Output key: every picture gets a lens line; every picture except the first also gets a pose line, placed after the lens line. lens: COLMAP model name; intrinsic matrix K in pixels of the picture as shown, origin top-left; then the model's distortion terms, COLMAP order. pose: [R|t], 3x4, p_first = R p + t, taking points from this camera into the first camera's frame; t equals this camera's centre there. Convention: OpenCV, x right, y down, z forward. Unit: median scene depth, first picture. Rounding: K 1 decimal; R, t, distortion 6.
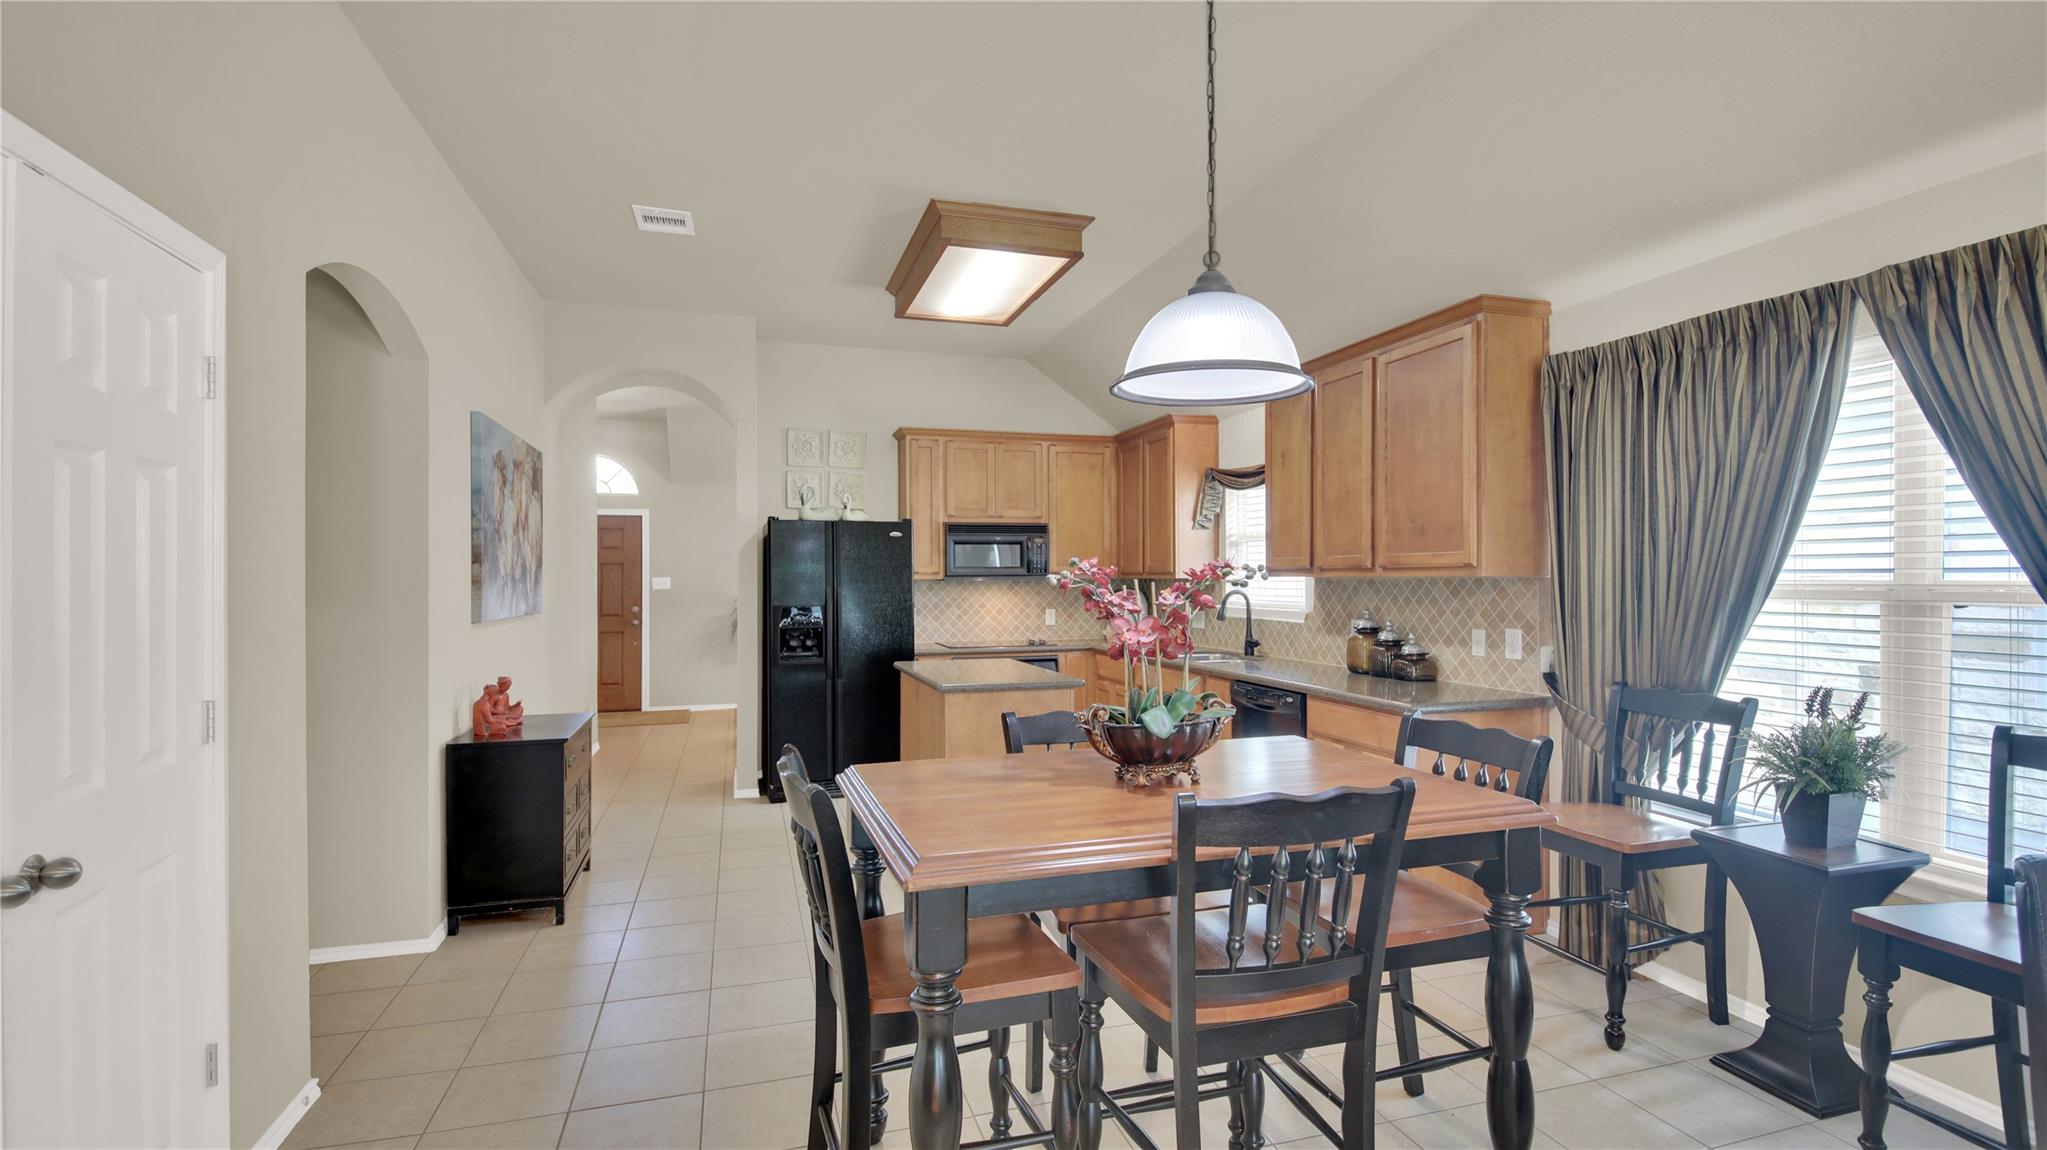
lens RADIAL K [[930.4, 0, 1023.5], [0, 930.4, 575.0], [0, 0, 1]] dist [0.001475, -0.013822]
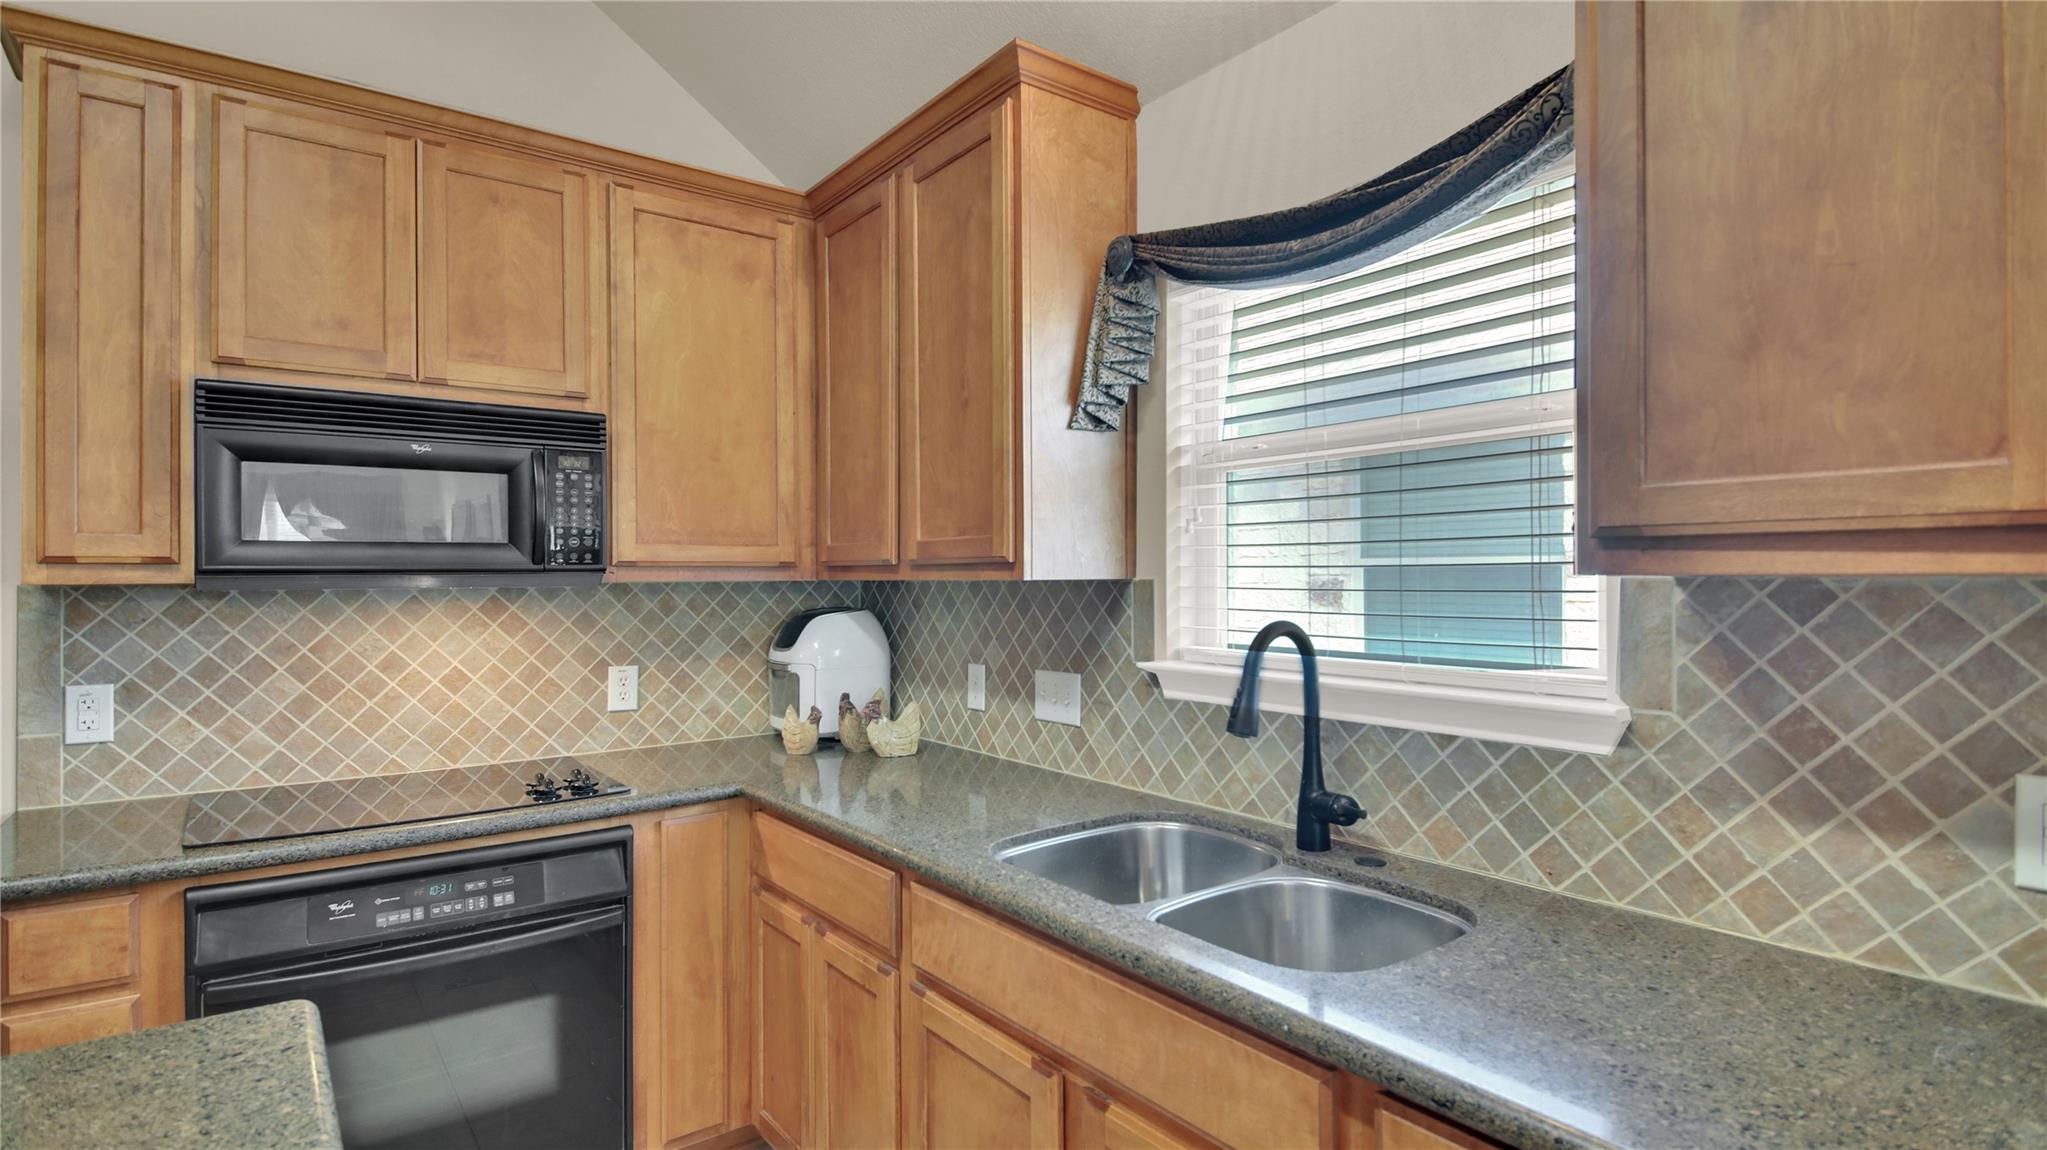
lens RADIAL K [[1017.1, 0, 1029.5], [0, 1017.1, 576.5], [0, 0, 1]] dist [0.003041, 0.000135]
pose [[0.937710, -0.000476, 0.347420, 0.042525], [-0.000405, 0.999997, 0.002464, 0.001353], [-0.347420, -0.002452, 0.937706, 0.616424]]
